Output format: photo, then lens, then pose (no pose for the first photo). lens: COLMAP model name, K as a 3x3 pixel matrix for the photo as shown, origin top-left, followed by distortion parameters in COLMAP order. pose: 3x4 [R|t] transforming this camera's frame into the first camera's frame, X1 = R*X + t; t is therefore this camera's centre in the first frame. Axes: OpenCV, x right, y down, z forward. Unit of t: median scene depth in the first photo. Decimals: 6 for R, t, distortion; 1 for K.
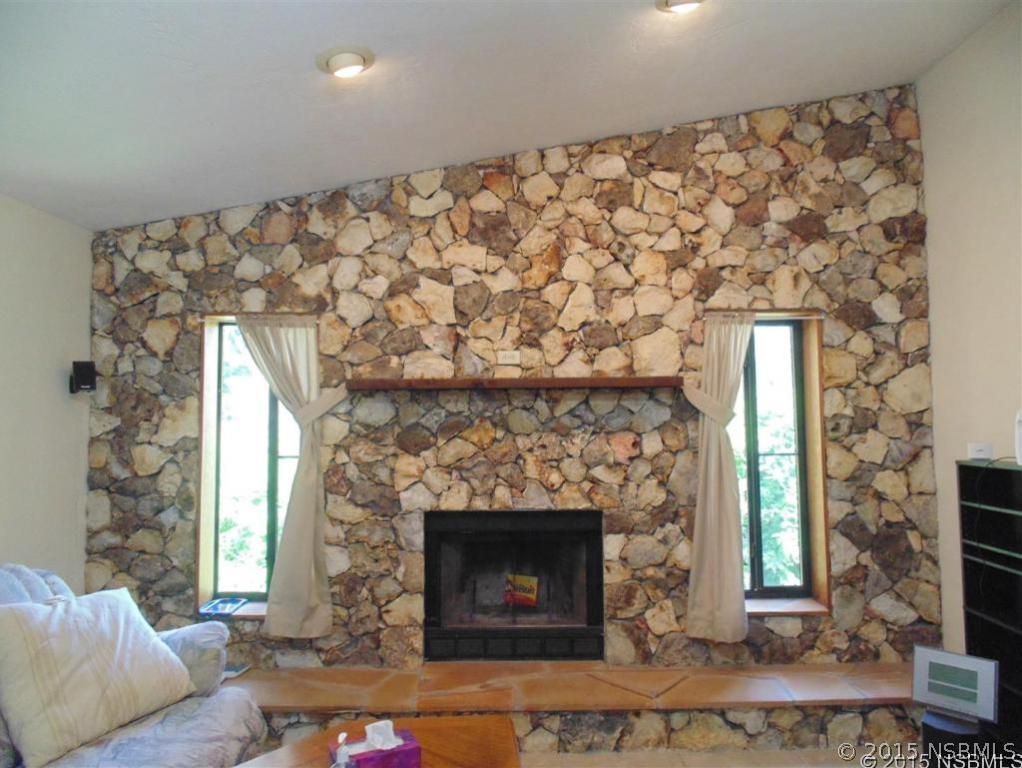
lens RADIAL K [[683.8, 0, 510.8], [0, 683.8, 382.6], [0, 0, 1]] dist [-0.012269, -0.005684]
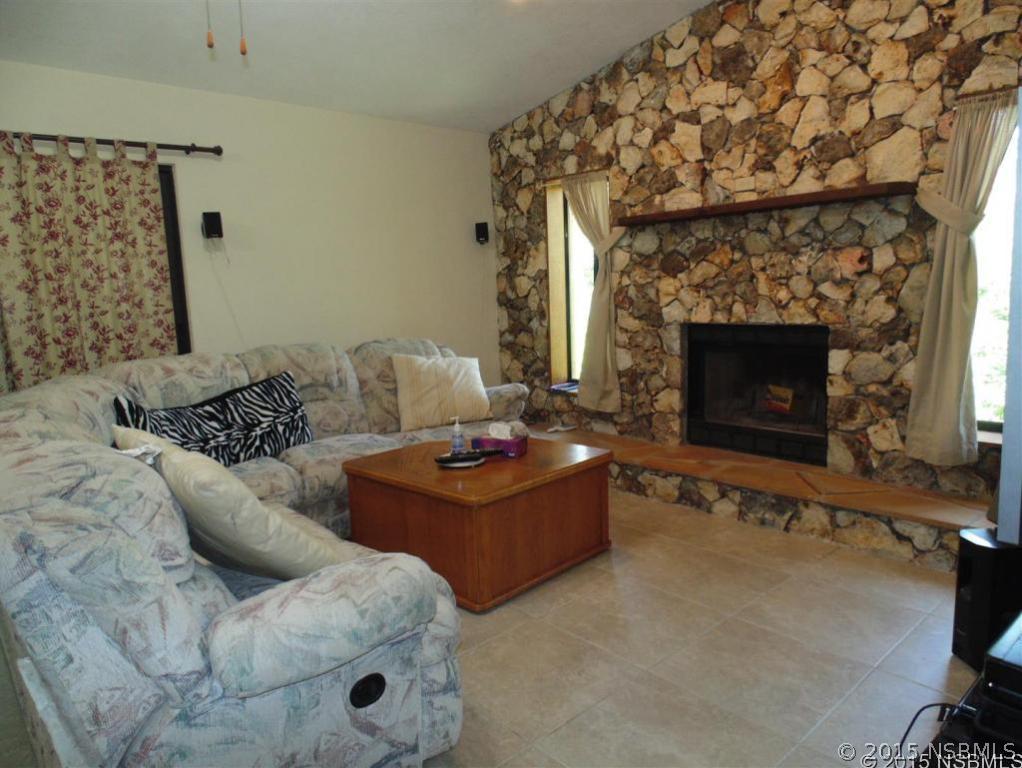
lens RADIAL K [[683.8, 0, 510.8], [0, 683.8, 385.0], [0, 0, 1]] dist [-0.012269, -0.005684]
pose [[0.664155, 0.085498, -0.742690, 0.582403], [0.071527, 0.981614, 0.176966, 0.058601], [0.744166, -0.170655, 0.645828, -0.030022]]
